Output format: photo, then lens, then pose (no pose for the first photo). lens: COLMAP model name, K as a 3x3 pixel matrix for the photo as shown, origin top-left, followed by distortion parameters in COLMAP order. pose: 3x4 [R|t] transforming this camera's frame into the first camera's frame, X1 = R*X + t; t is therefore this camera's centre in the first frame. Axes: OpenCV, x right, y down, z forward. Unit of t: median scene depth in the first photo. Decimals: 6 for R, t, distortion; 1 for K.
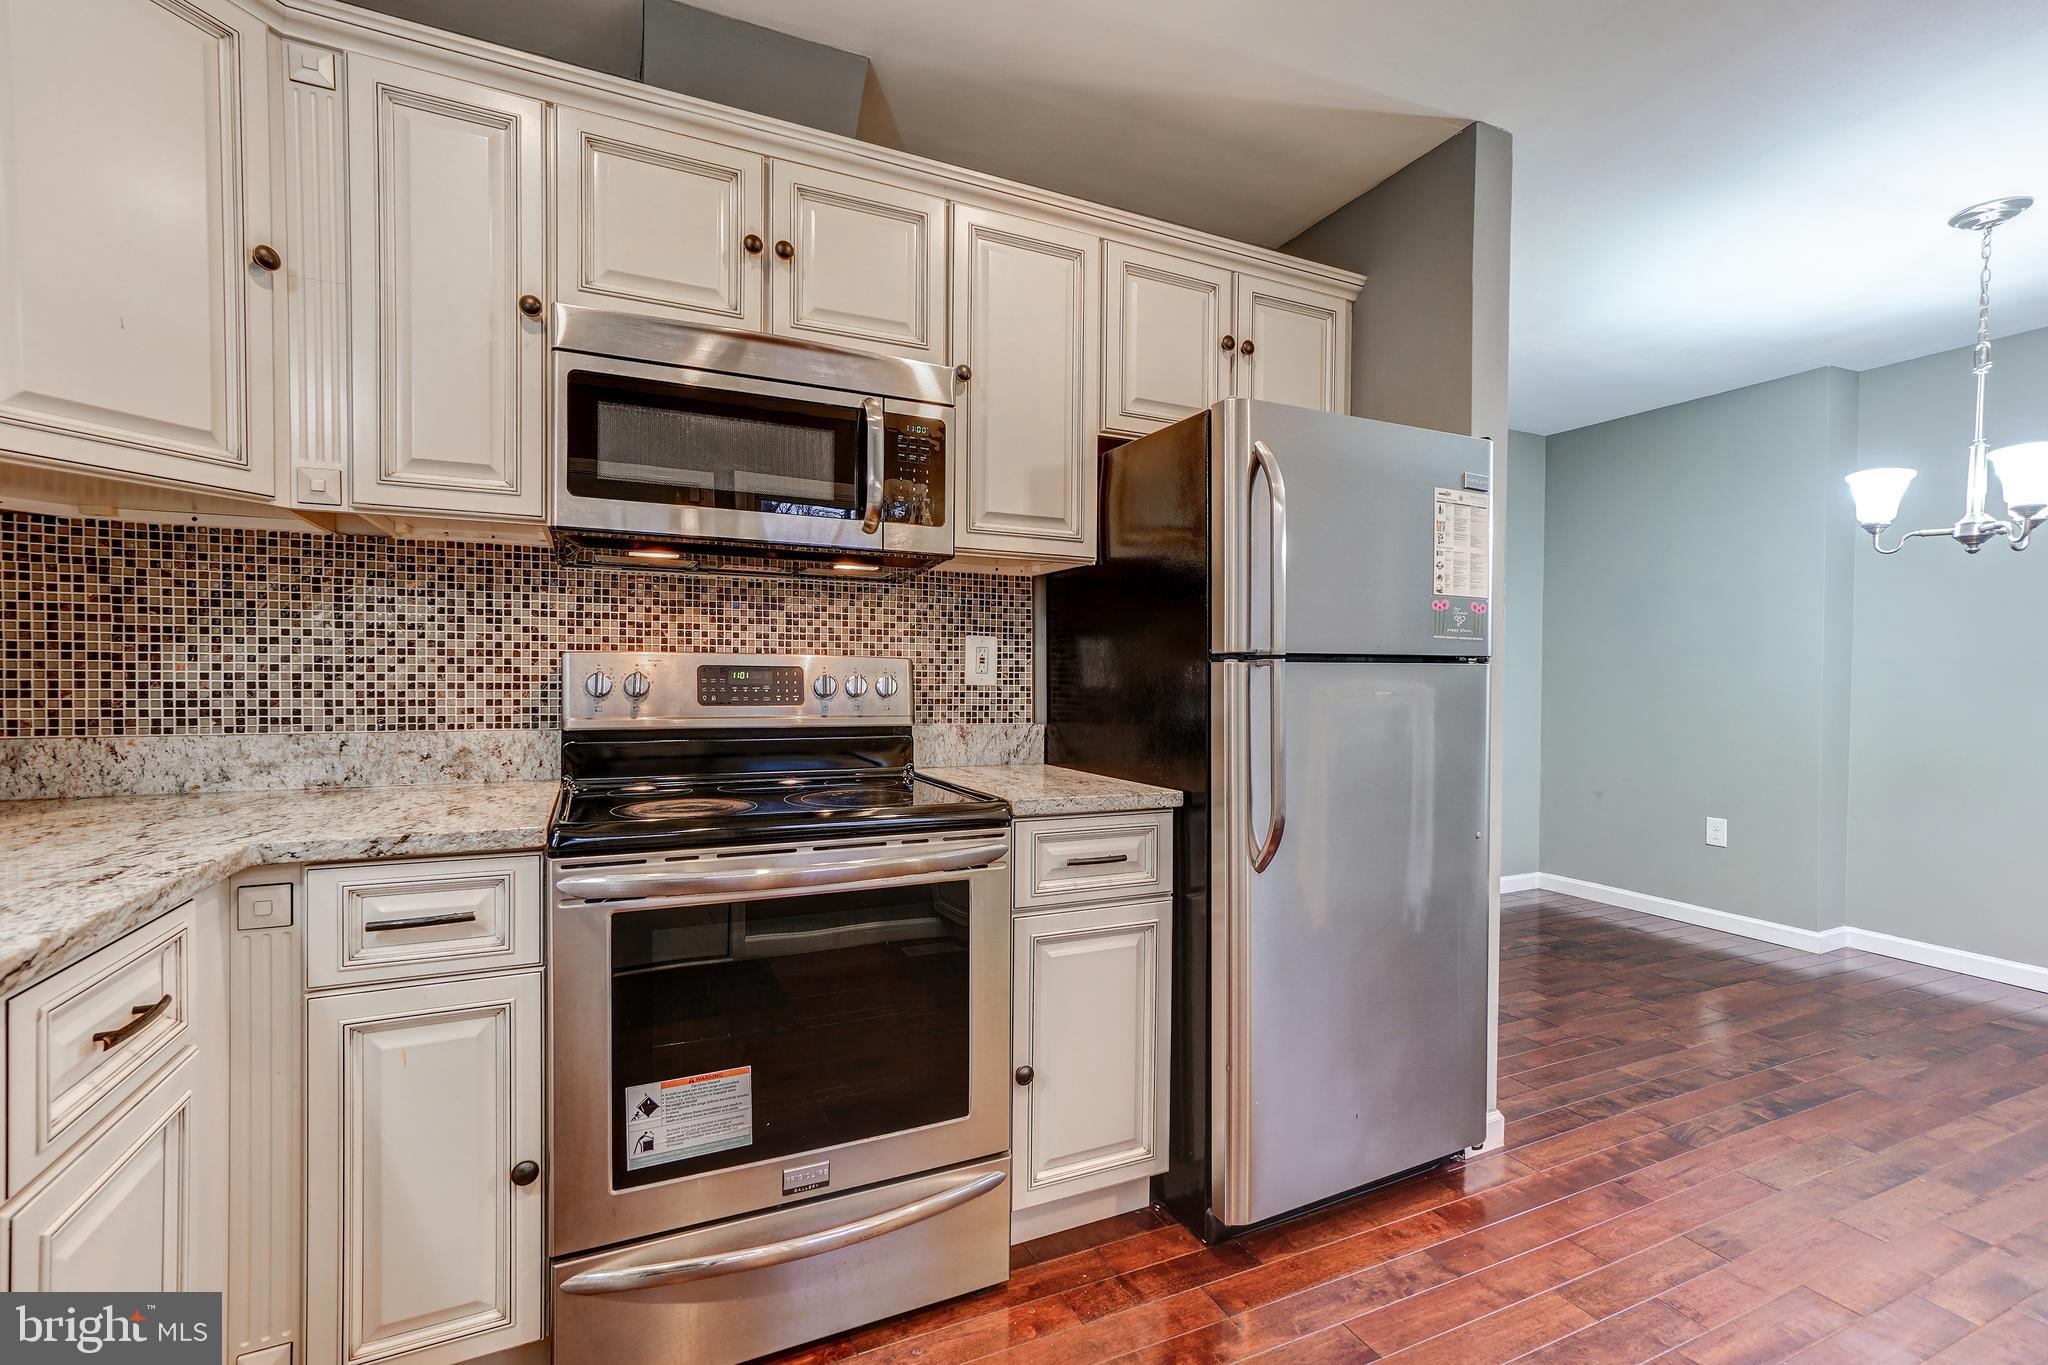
lens RADIAL K [[901.9, 0, 1011.9], [0, 901.9, 689.2], [0, 0, 1]] dist [0.000643, 0.000252]
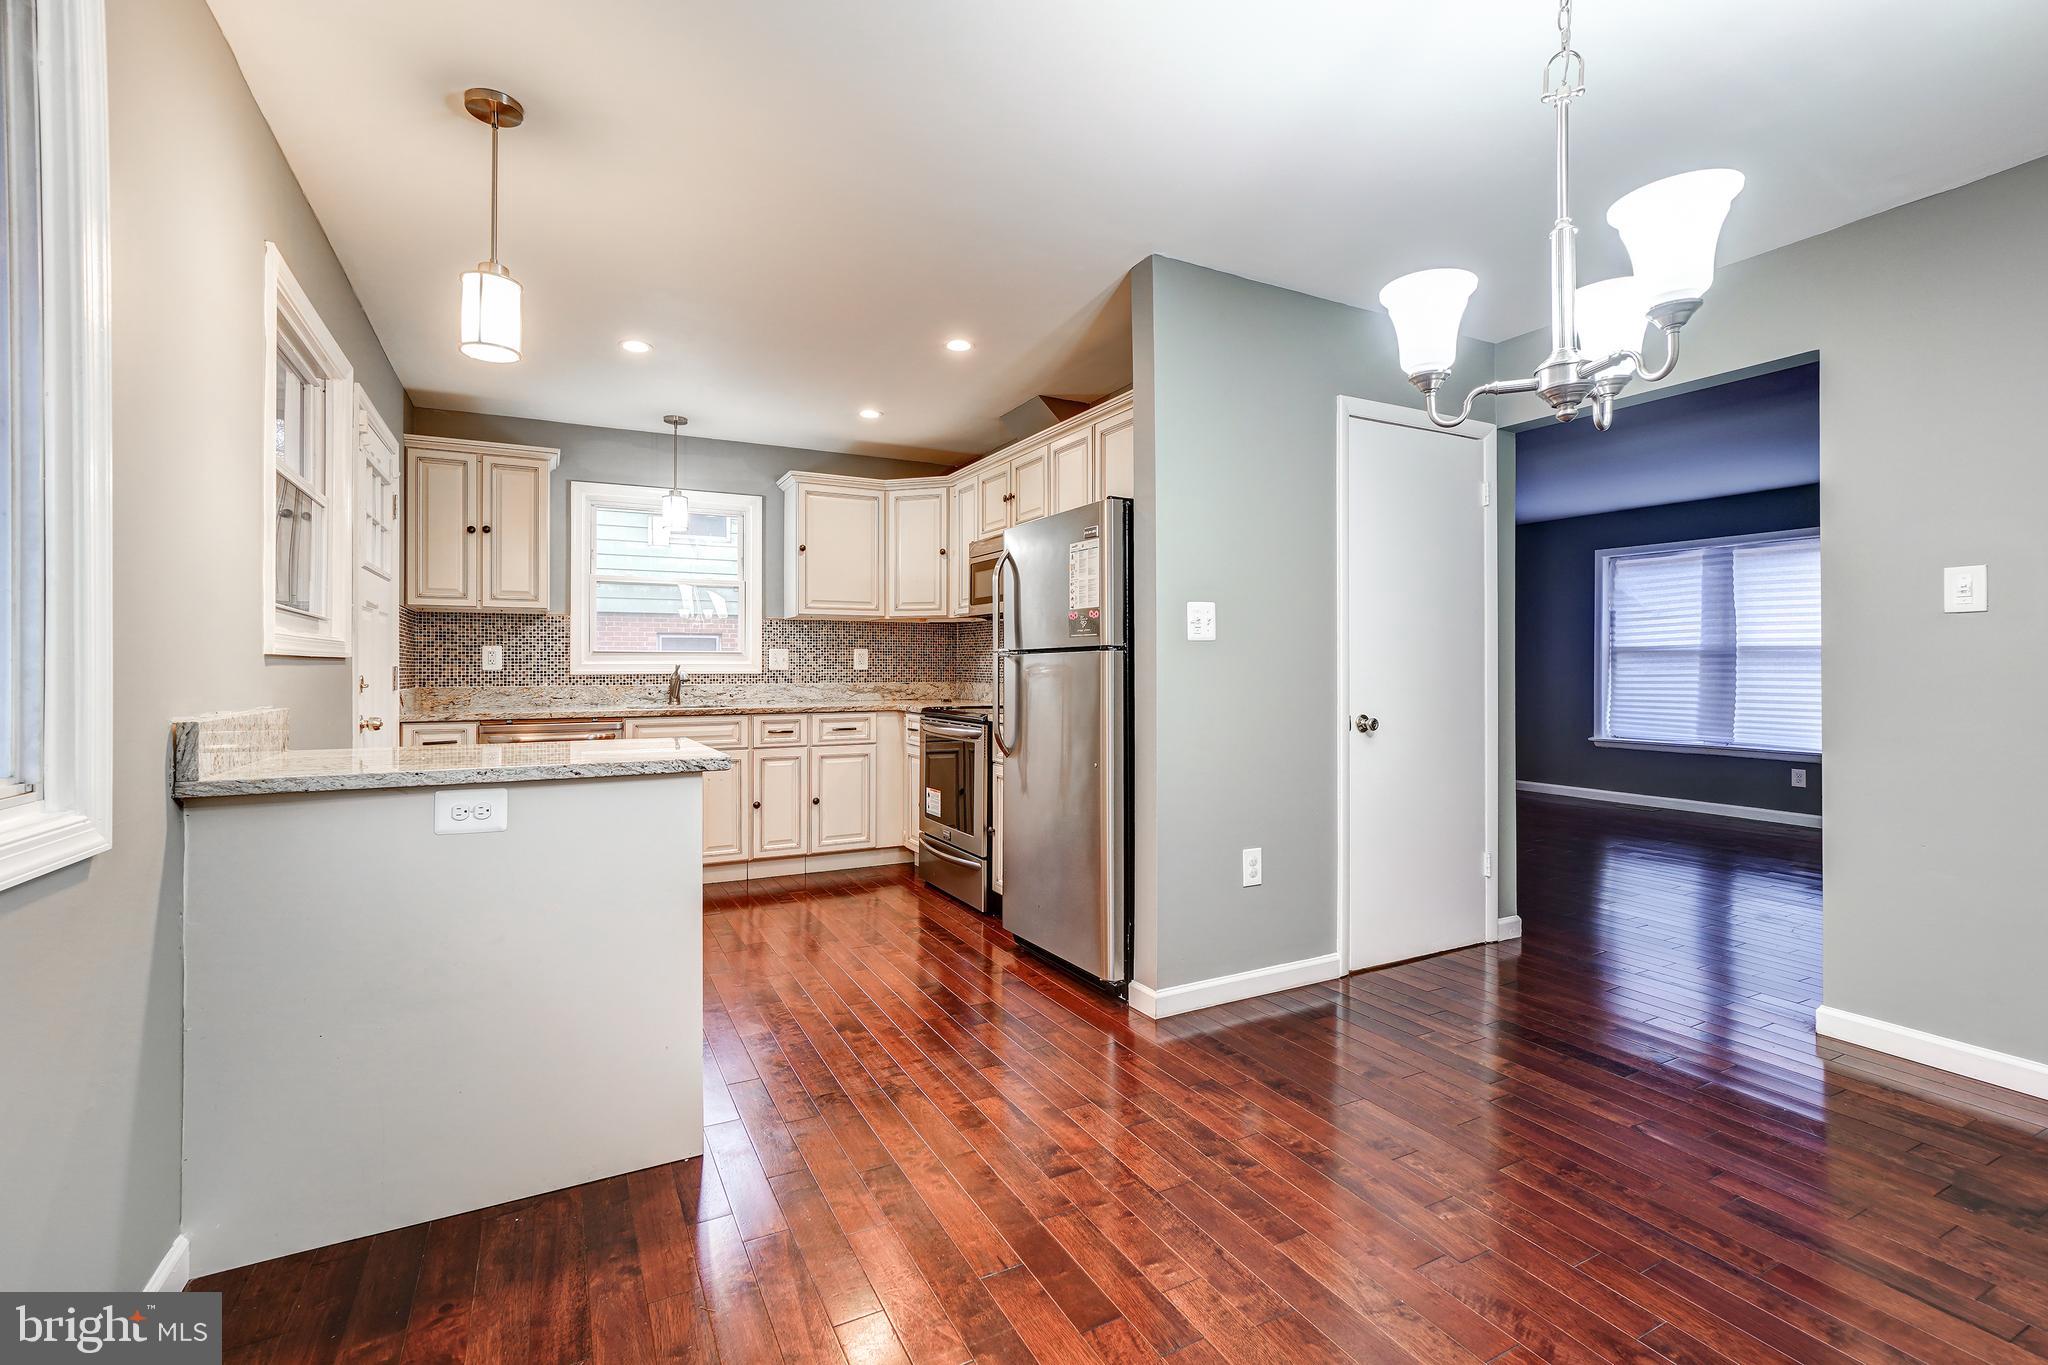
lens RADIAL K [[884.6, 0, 1026.3], [0, 884.6, 667.4], [0, 0, 1]] dist [-0.011702, 0.010353]
pose [[0.066530, -0.005920, -0.997767, 2.075708], [-0.013660, 0.999883, -0.006844, 0.010646], [0.997691, 0.014085, 0.066441, 0.827370]]
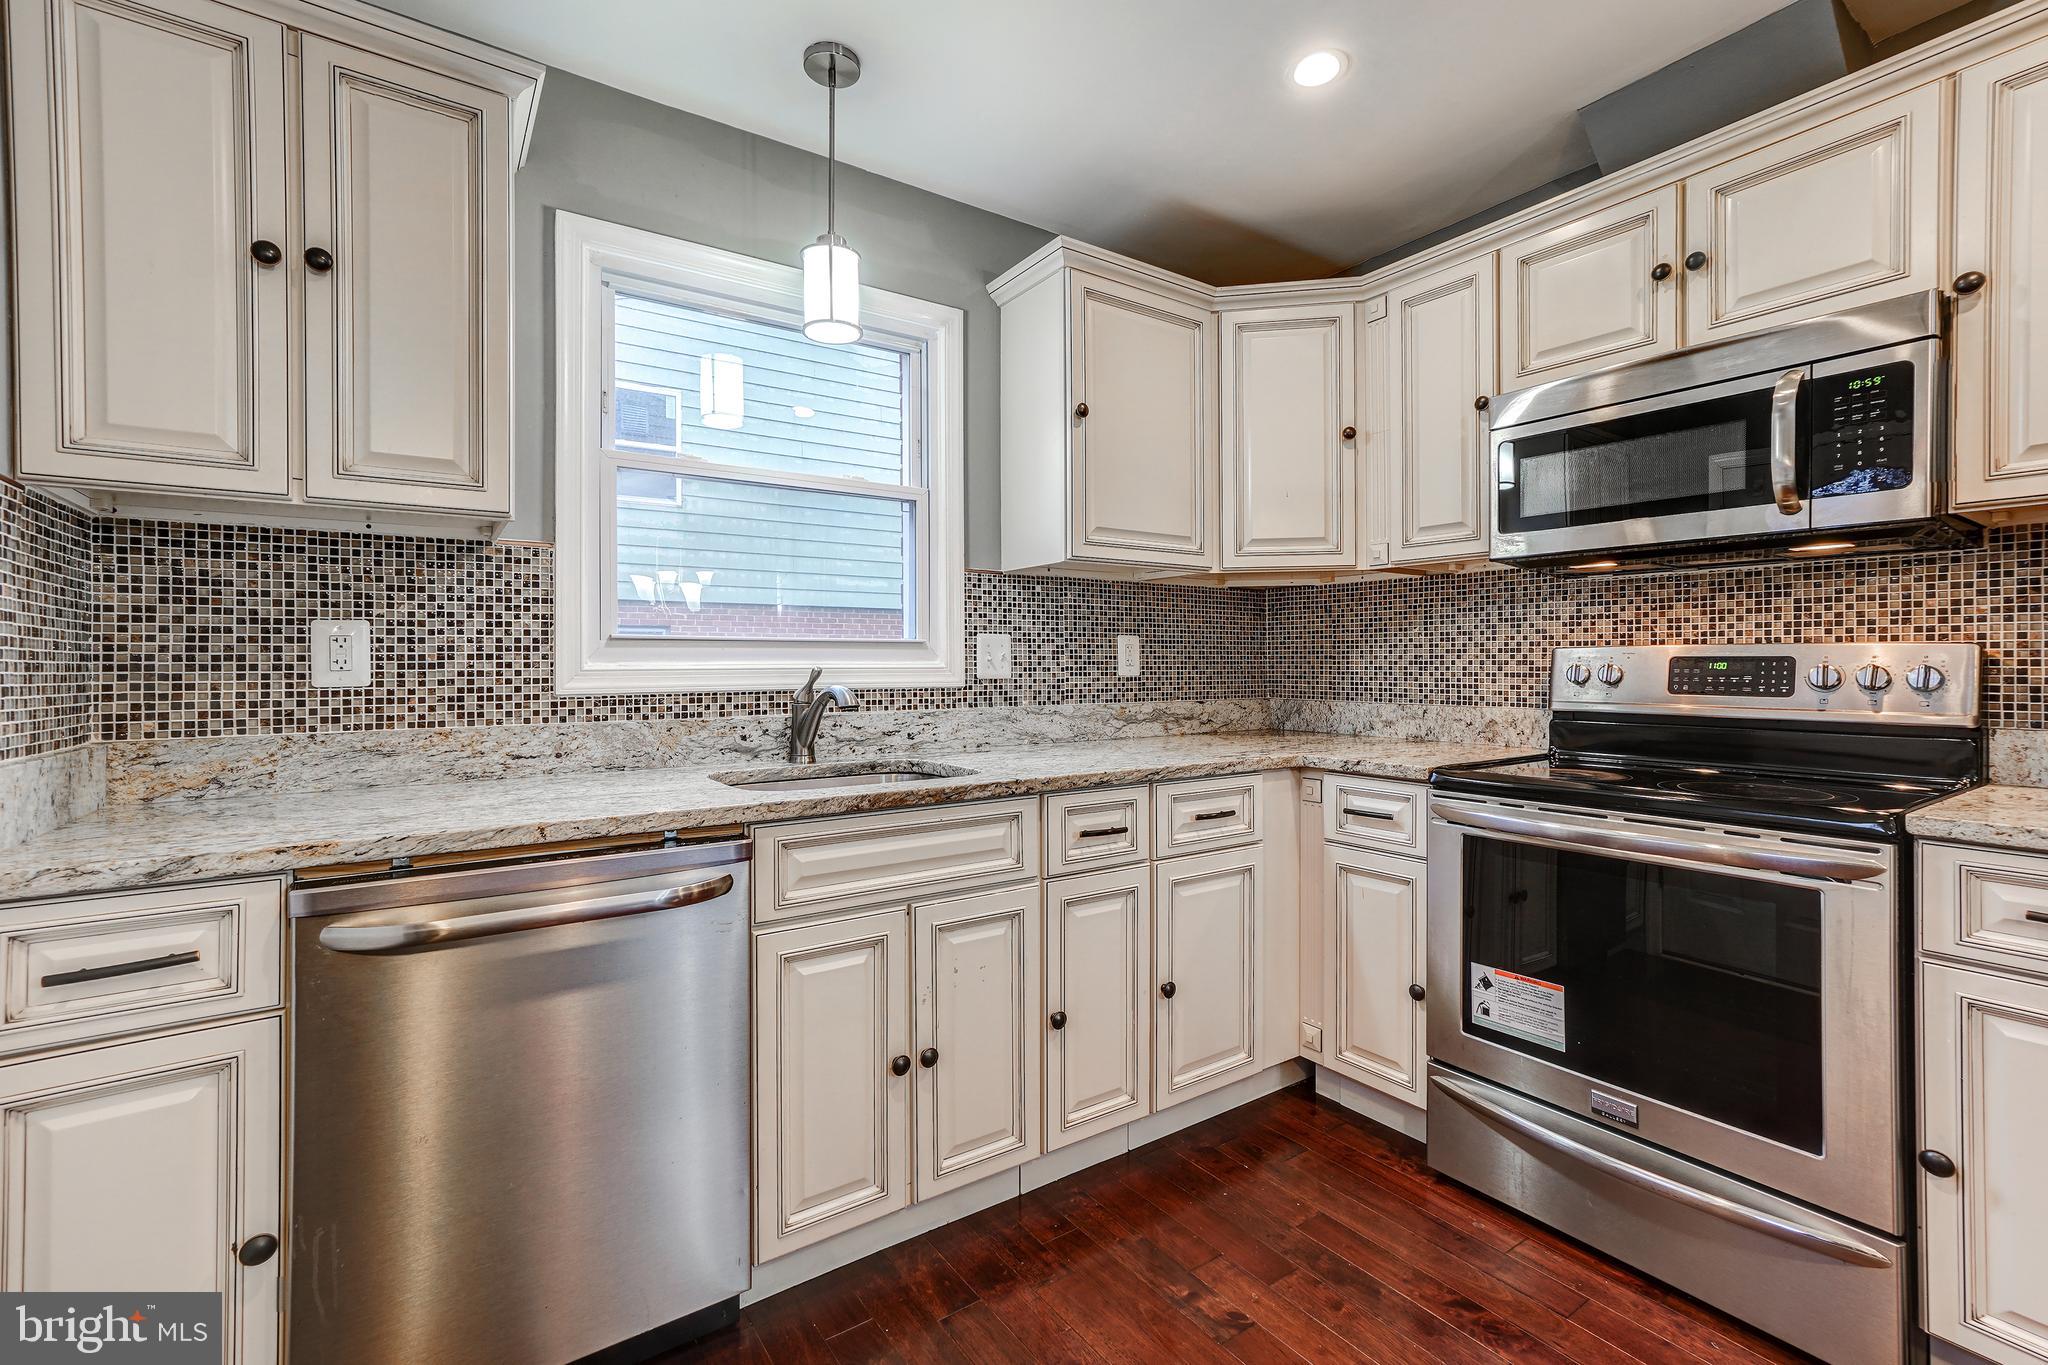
lens RADIAL K [[884.6, 0, 1026.3], [0, 884.6, 667.4], [0, 0, 1]] dist [-0.011702, 0.010353]
pose [[0.178138, -0.003393, -0.984000, 0.571595], [-0.010104, 0.999935, -0.005277, -0.000355], [0.983954, 0.010883, 0.178092, 0.052425]]
